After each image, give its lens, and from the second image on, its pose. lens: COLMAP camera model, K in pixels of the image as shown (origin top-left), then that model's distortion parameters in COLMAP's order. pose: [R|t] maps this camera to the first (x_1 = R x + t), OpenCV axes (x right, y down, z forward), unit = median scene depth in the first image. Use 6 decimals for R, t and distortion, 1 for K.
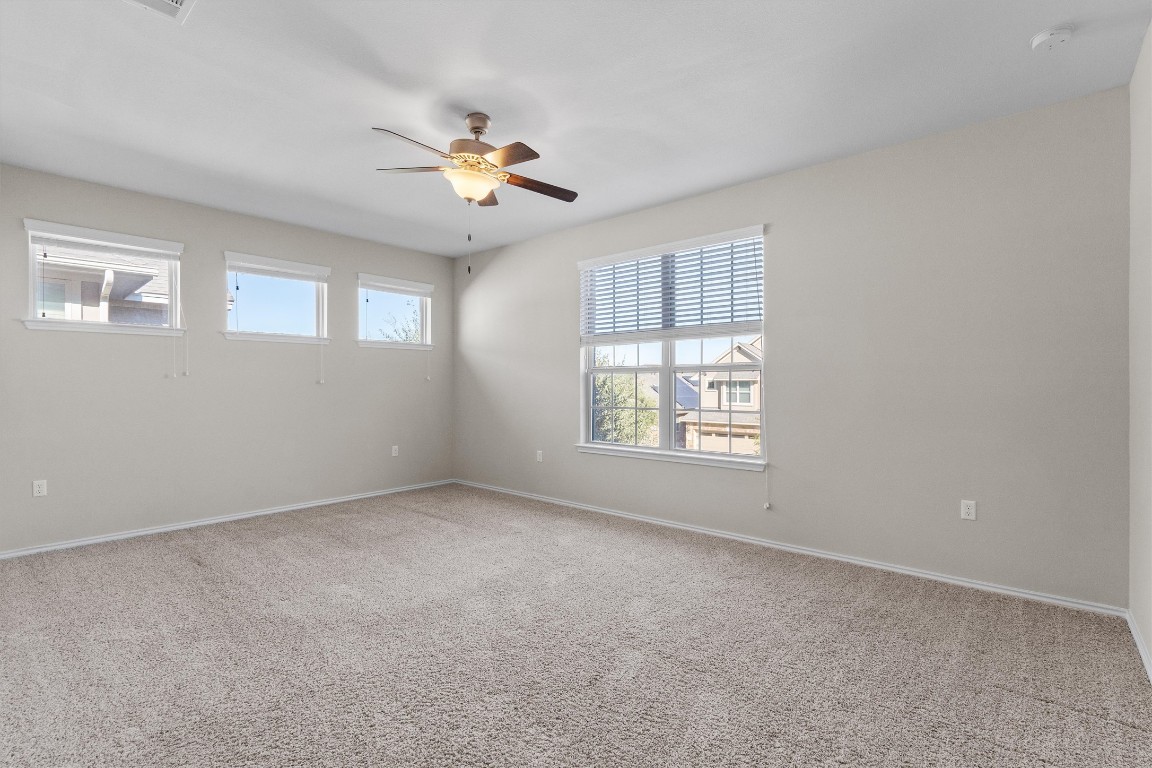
lens RADIAL K [[528.4, 0, 575.1], [0, 528.4, 383.9], [0, 0, 1]] dist [-0.001556, -0.000337]
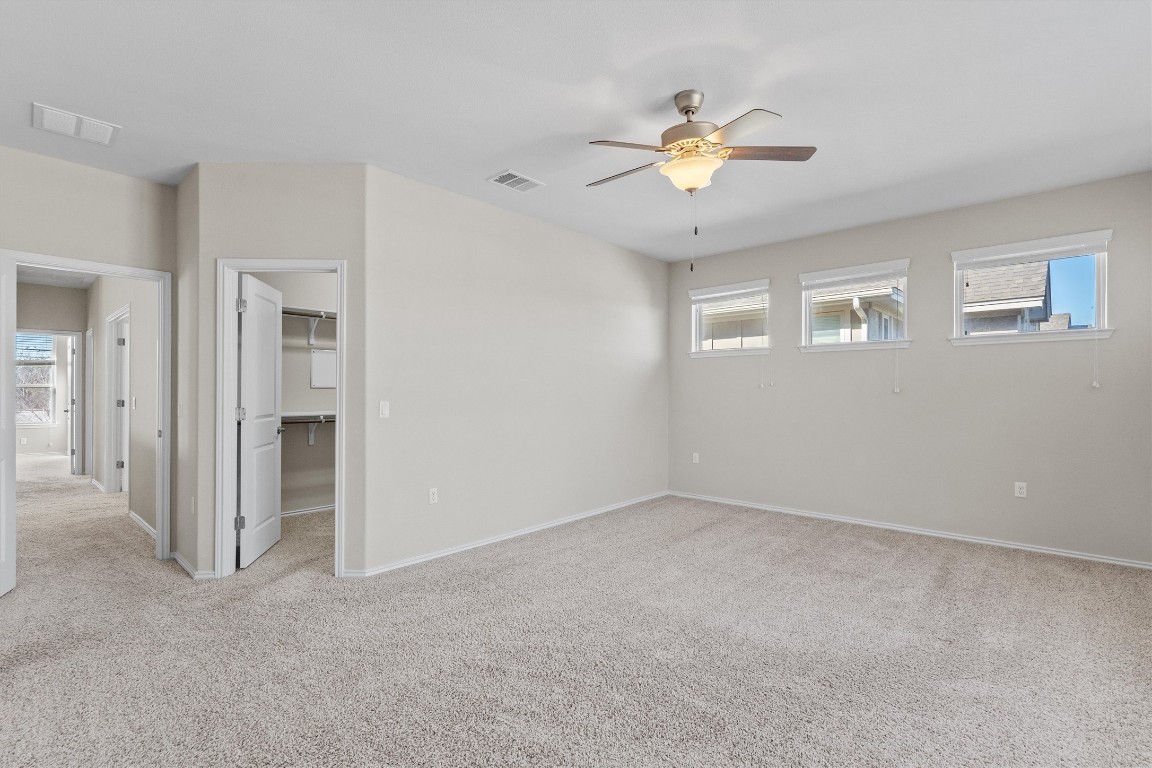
lens RADIAL K [[528.4, 0, 575.0], [0, 528.4, 388.4], [0, 0, 1]] dist [-0.001556, -0.000337]
pose [[-0.026864, -0.005680, -0.999623, 0.342537], [-0.002608, 0.999981, -0.005612, -0.000917], [0.999636, 0.002456, -0.026878, 0.401496]]
